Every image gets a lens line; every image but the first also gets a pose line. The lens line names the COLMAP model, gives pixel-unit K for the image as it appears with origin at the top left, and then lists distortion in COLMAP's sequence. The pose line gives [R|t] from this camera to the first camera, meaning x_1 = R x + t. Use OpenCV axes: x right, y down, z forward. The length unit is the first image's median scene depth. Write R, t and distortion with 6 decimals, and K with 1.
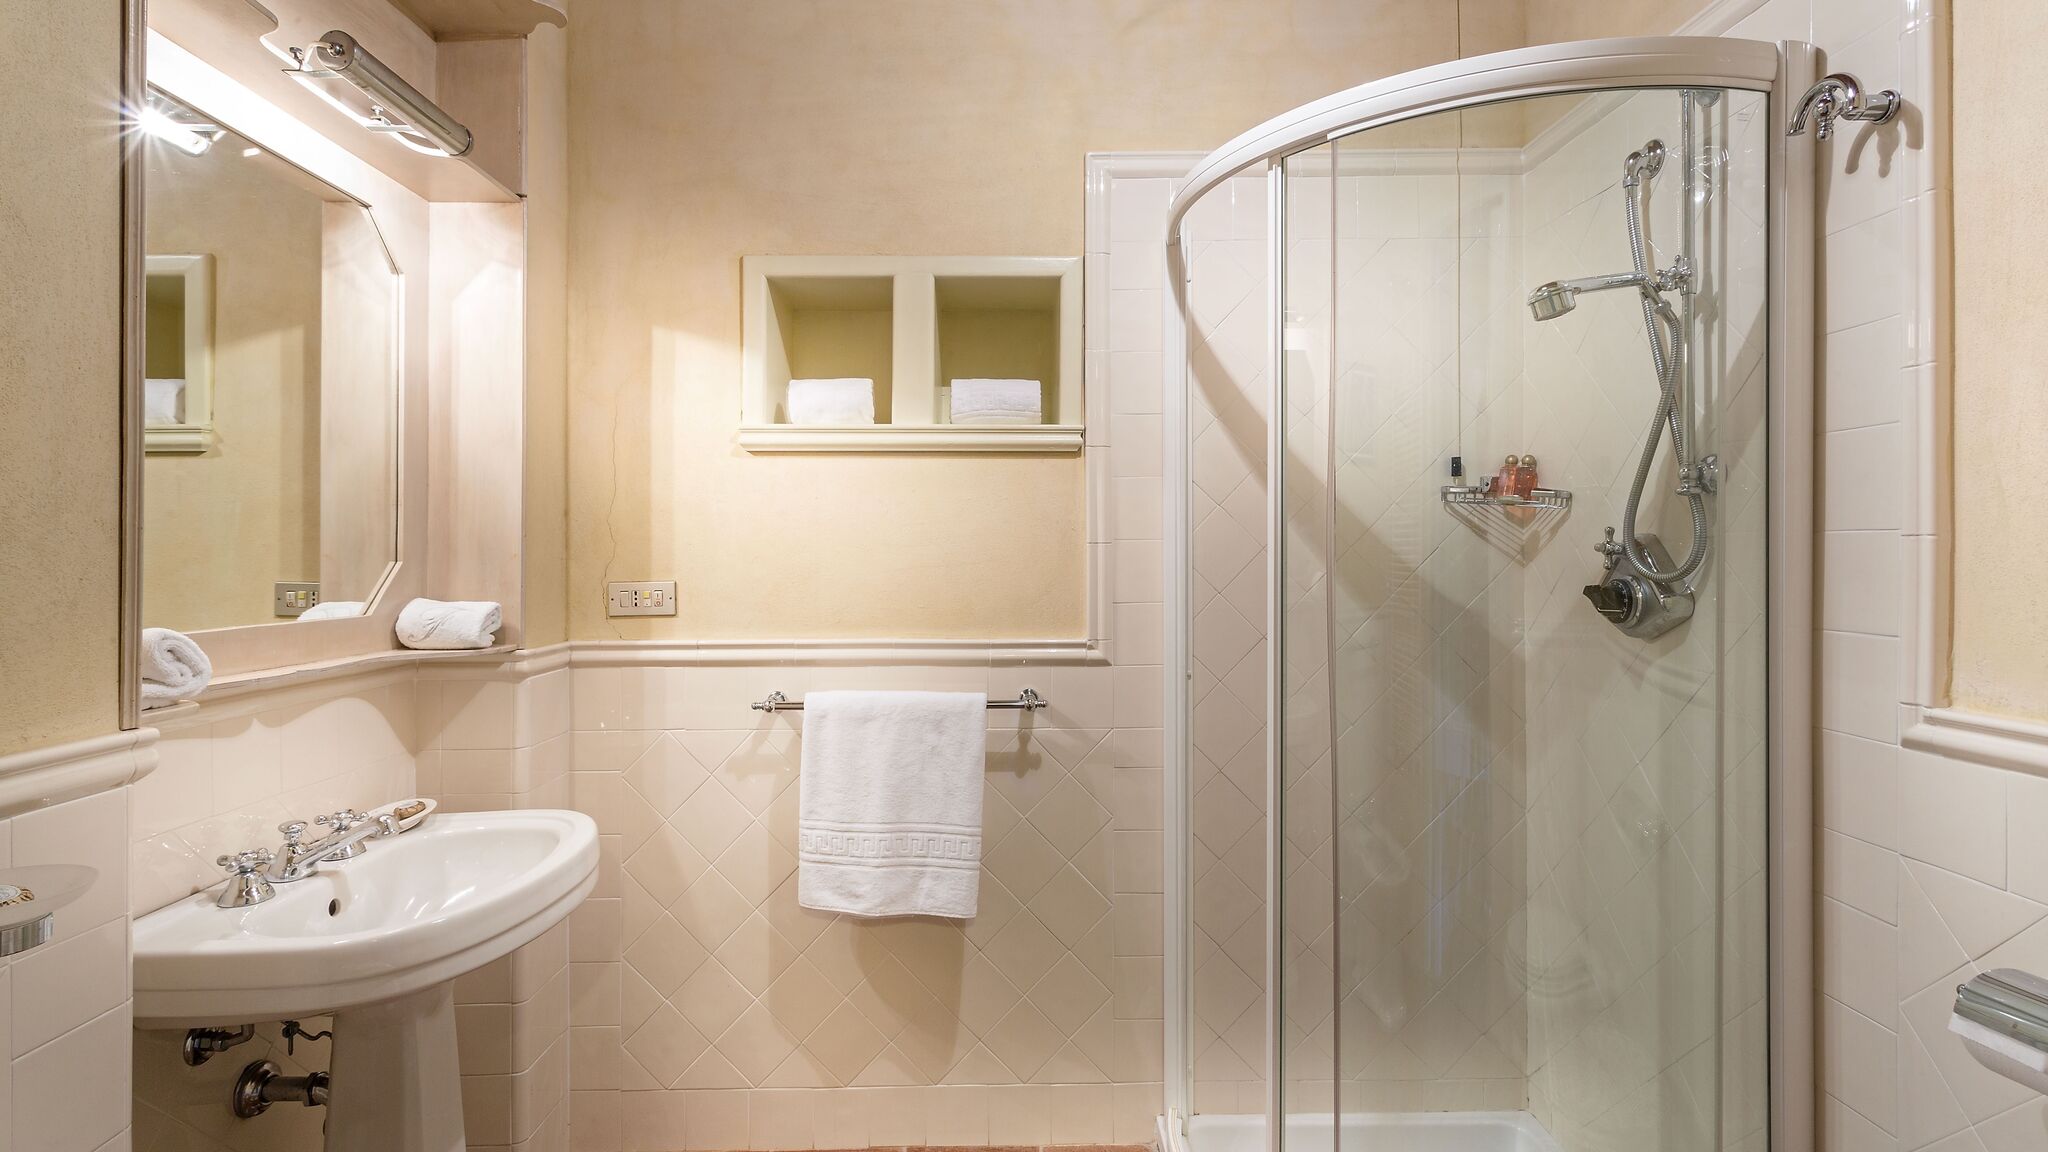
lens RADIAL K [[981.1, 0, 1017.2], [0, 981.1, 550.6], [0, 0, 1]] dist [0.005205, 0.000633]
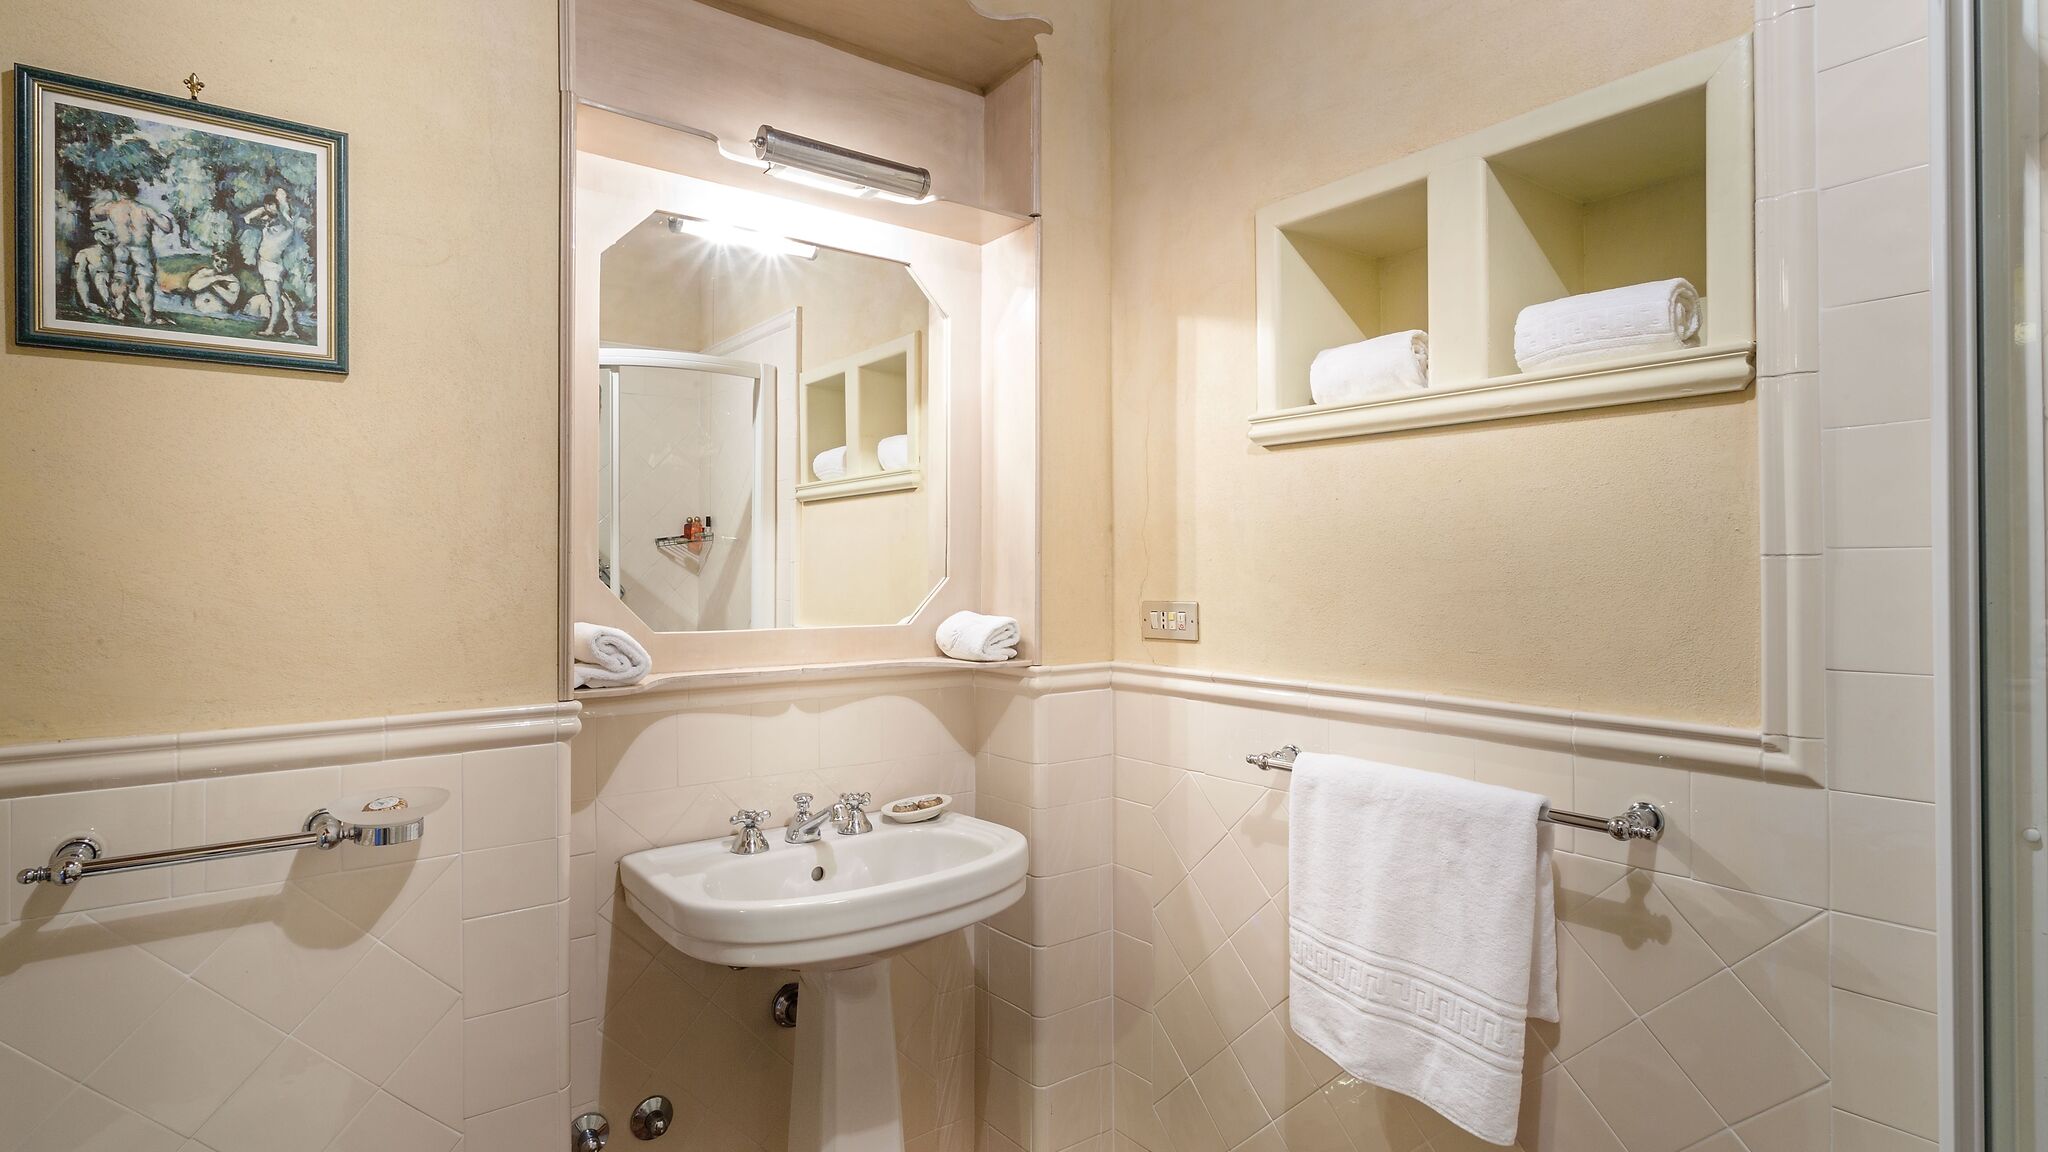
lens RADIAL K [[1001.4, 0, 1013.7], [0, 1001.4, 560.8], [0, 0, 1]] dist [-0.000698, -0.000269]
pose [[0.583862, -0.004002, -0.811843, 0.288817], [0.000726, 0.999990, -0.004407, -0.002260], [0.811853, 0.001984, 0.583859, 0.351270]]
